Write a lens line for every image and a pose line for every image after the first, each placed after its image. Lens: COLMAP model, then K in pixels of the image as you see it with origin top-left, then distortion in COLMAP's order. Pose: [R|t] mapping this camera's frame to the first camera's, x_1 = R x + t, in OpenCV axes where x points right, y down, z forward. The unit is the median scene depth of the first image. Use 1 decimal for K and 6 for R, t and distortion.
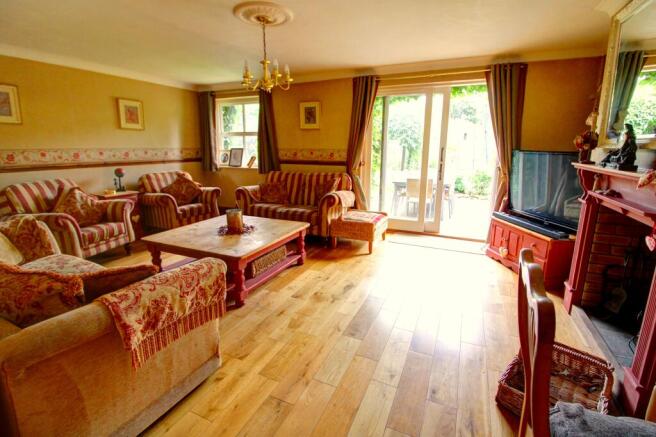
lens RADIAL K [[308.8, 0, 327.8], [0, 308.8, 214.3], [0, 0, 1]] dist [-0.008593, -0.000773]
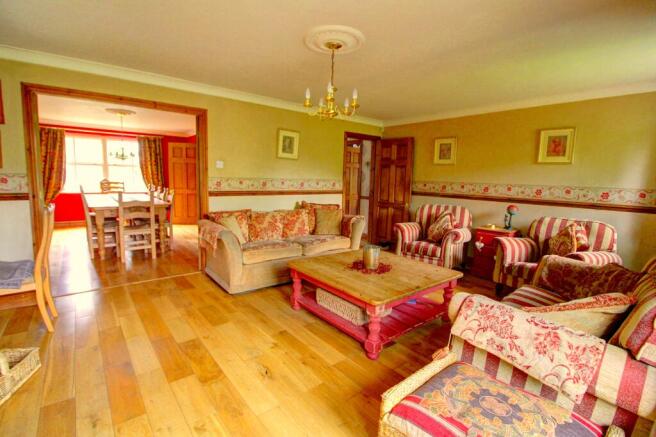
lens RADIAL K [[308.8, 0, 329.1], [0, 308.8, 214.9], [0, 0, 1]] dist [-0.008593, -0.000773]
pose [[-0.442241, 0.096142, -0.891729, 0.403482], [-0.223555, 0.951042, 0.213406, -0.193464], [0.868589, 0.293727, -0.399097, 0.882507]]
